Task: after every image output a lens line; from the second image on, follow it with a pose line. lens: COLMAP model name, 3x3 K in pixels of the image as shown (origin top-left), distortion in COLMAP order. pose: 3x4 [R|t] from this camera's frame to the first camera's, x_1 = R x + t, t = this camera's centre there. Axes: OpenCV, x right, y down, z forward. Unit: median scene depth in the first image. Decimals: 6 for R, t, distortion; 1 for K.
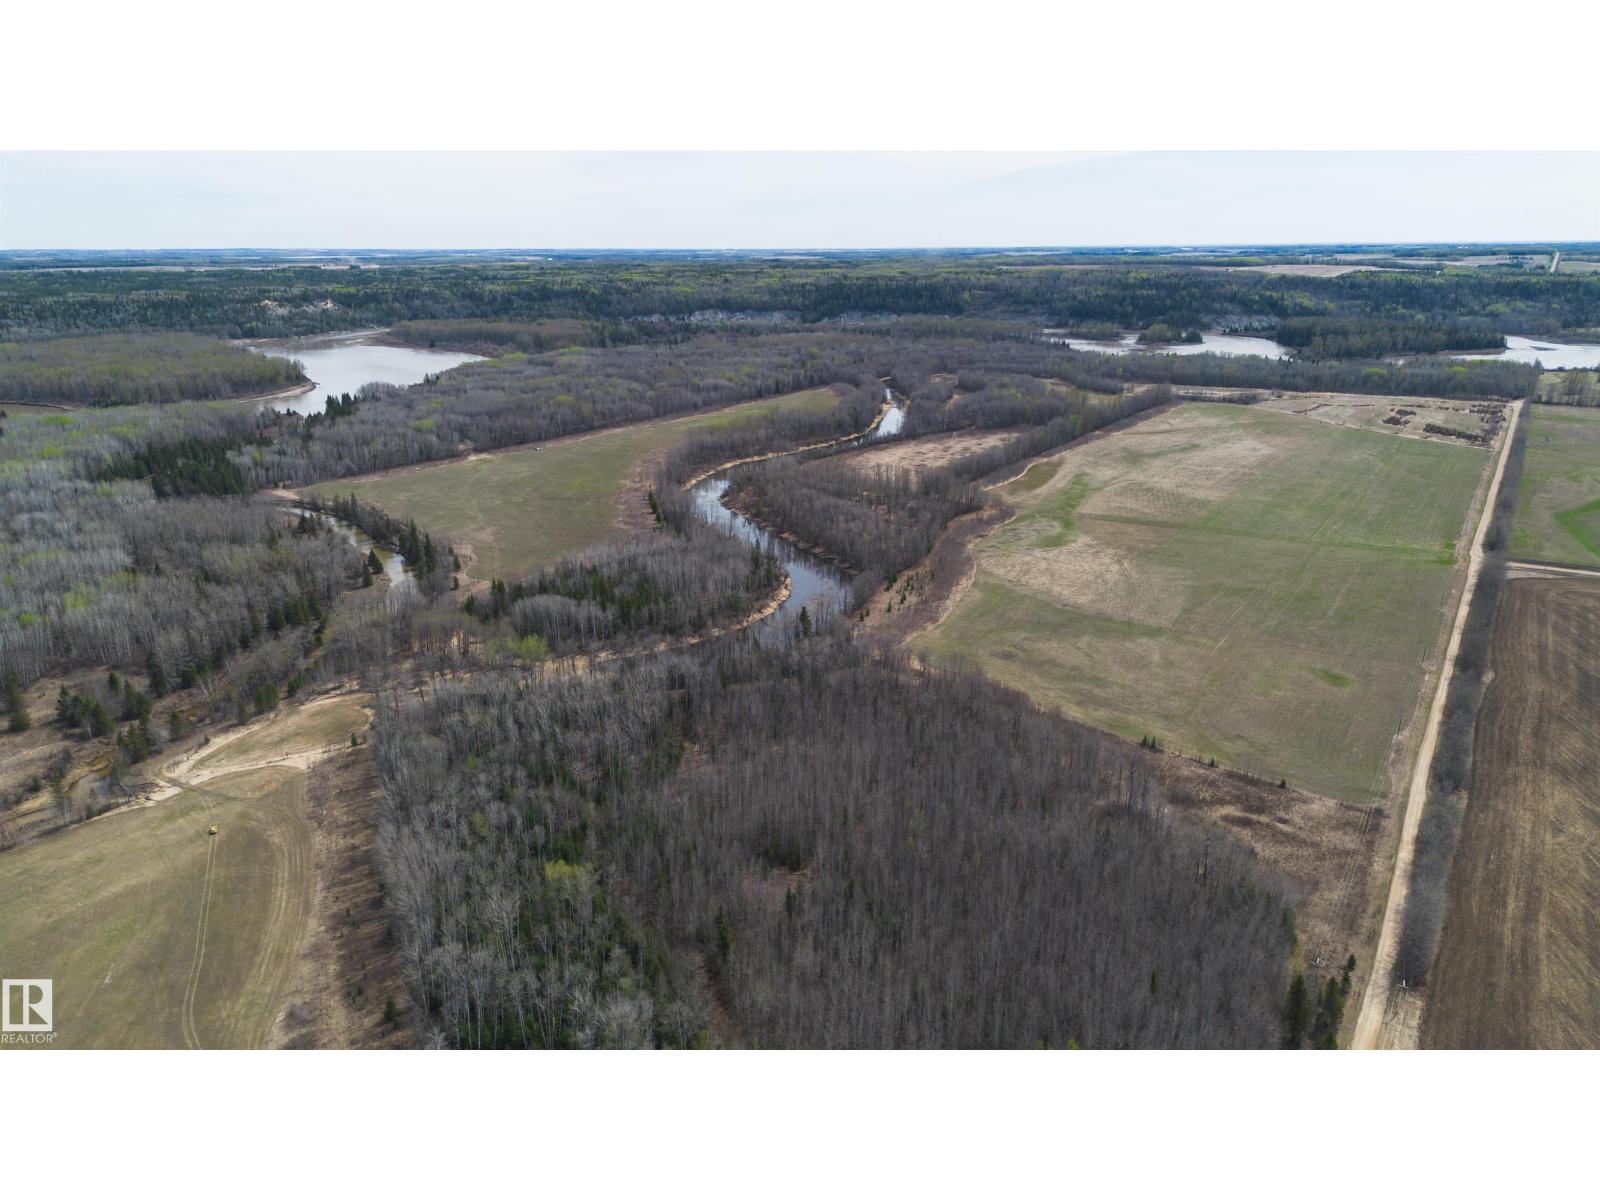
lens RADIAL K [[1140.2, 0, 794.9], [0, 1140.2, 600.5], [0, 0, 1]] dist [0.068780, -0.057197]
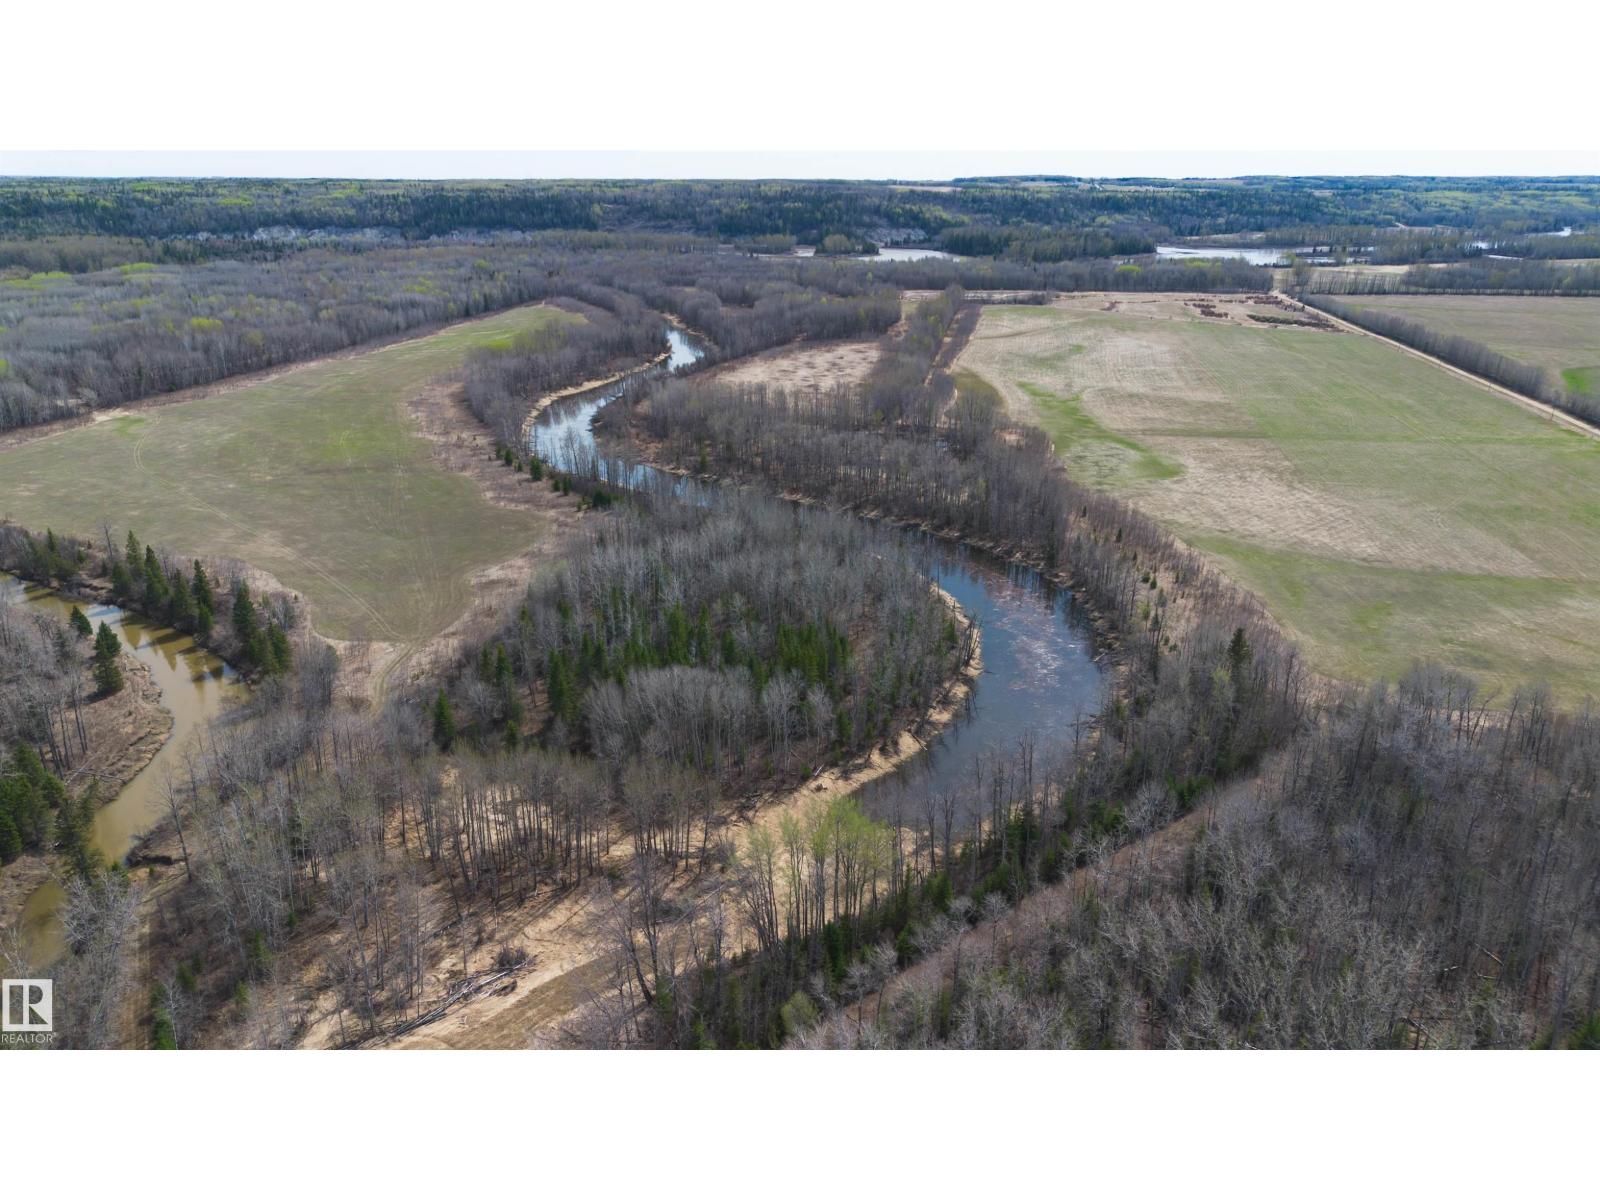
lens RADIAL K [[1143.6, 0, 796.6], [0, 1143.6, 596.9], [0, 0, 1]] dist [0.065978, -0.055084]
pose [[0.923915, -0.125719, 0.361352, -0.115899], [0.109198, 0.991835, 0.065871, -0.020409], [-0.366683, -0.021400, 0.930100, 0.194873]]
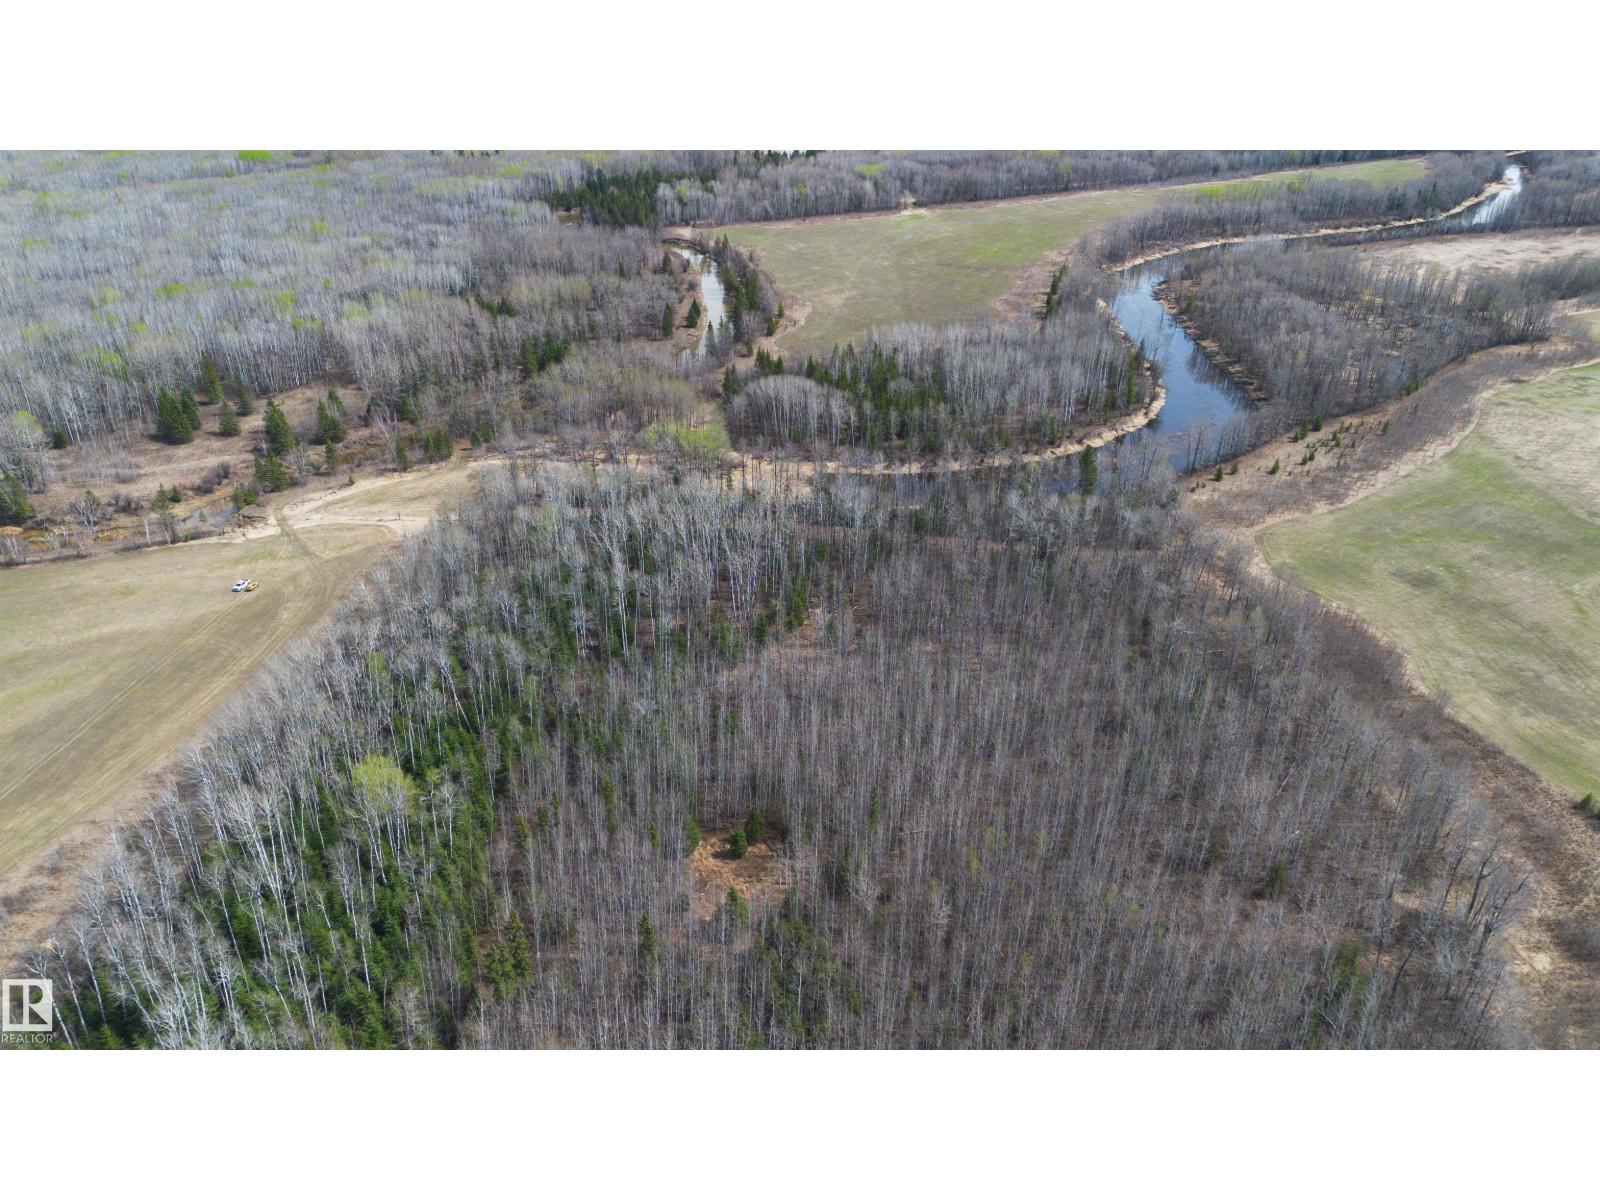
lens RADIAL K [[1154.0, 0, 791.0], [0, 1154.0, 573.0], [0, 0, 1]] dist [0.071082, -0.065629]
pose [[0.876474, 0.214365, -0.431092, 0.053511], [-0.144456, 0.971243, 0.189261, -0.008234], [0.459266, -0.103608, 0.882236, 0.100592]]
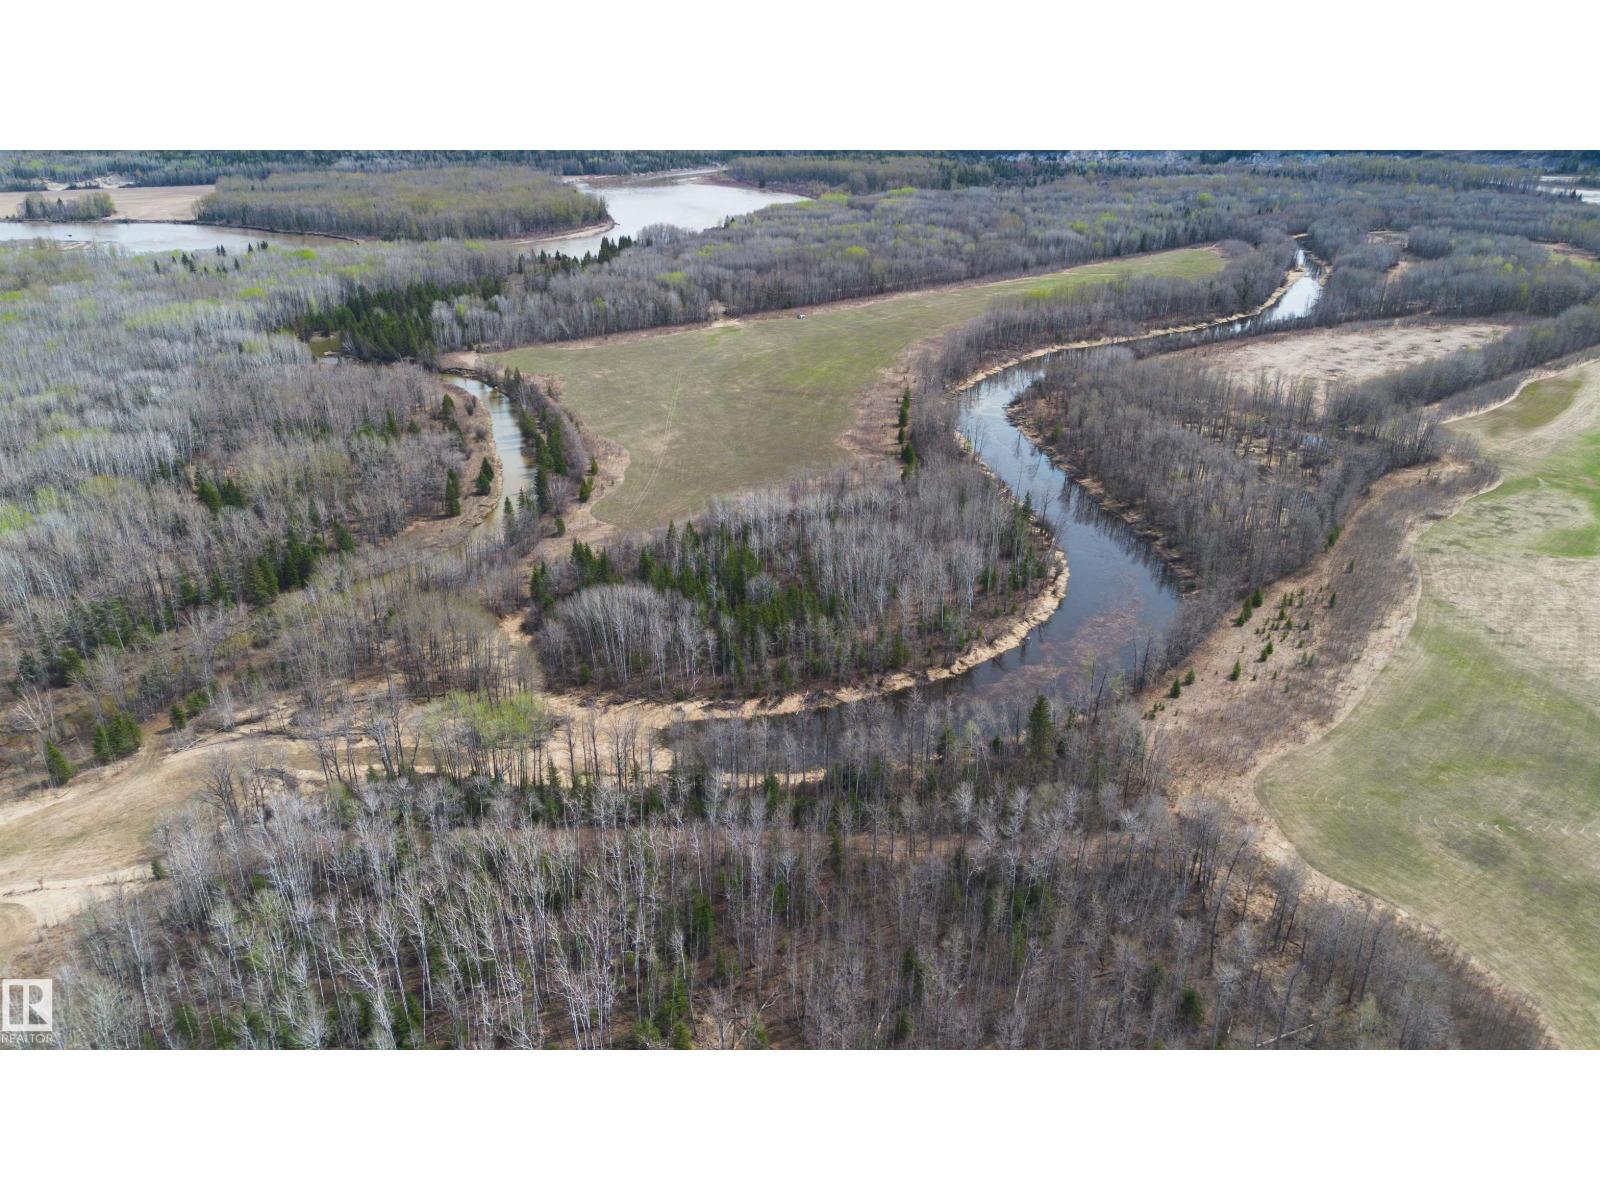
lens RADIAL K [[1154.0, 0, 791.0], [0, 1154.0, 573.0], [0, 0, 1]] dist [0.071082, -0.065629]
pose [[0.948422, 0.119361, -0.293681, 0.015130], [-0.090553, 0.989814, 0.109855, -0.030385], [0.303802, -0.077595, 0.949570, 0.158444]]
